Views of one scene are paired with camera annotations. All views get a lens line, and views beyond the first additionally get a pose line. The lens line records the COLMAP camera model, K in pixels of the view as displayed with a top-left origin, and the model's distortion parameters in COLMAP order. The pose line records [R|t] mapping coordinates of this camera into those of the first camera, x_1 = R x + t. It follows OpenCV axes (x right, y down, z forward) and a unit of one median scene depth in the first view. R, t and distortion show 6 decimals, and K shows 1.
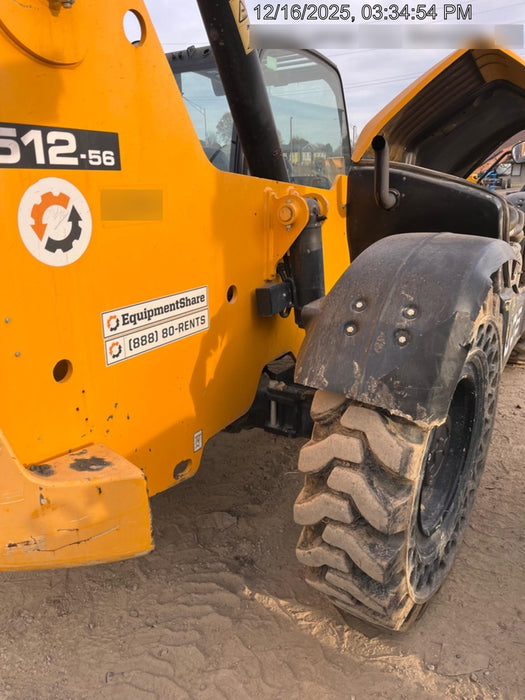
lens RADIAL K [[539.5, 0, 261.9], [0, 539.5, 368.3], [0, 0, 1]] dist [-0.010684, -0.010366]
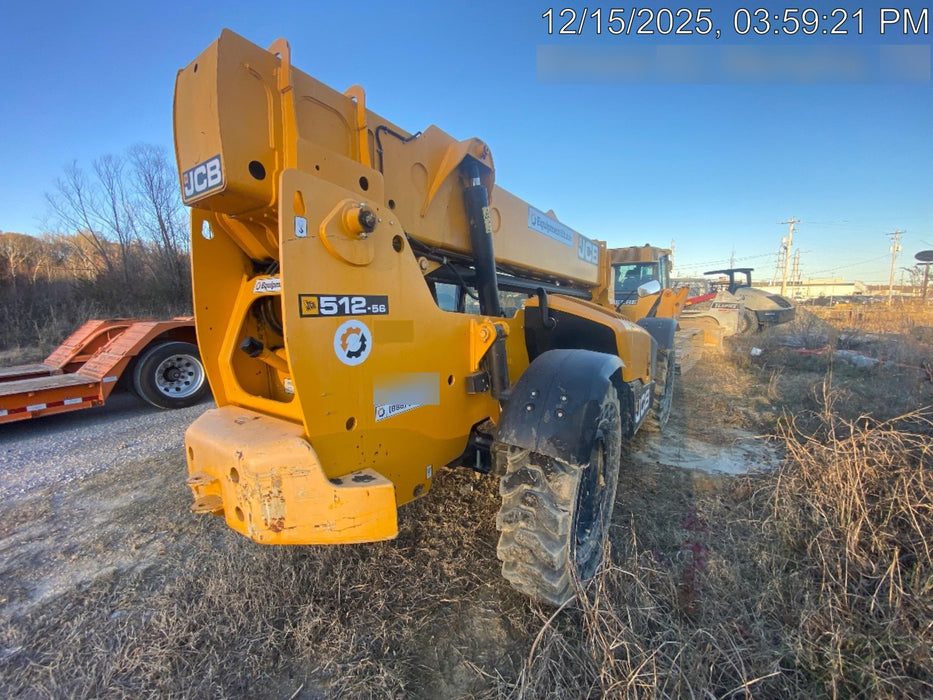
lens RADIAL K [[374.3, 0, 466.5], [0, 374.3, 350.0], [0, 0, 1]] dist [0.002847, -0.015807]
pose [[0.999008, -0.012458, -0.042751, 0.063724], [0.002934, 0.976398, -0.215961, 0.035264], [0.044433, 0.215622, 0.975466, -0.234124]]
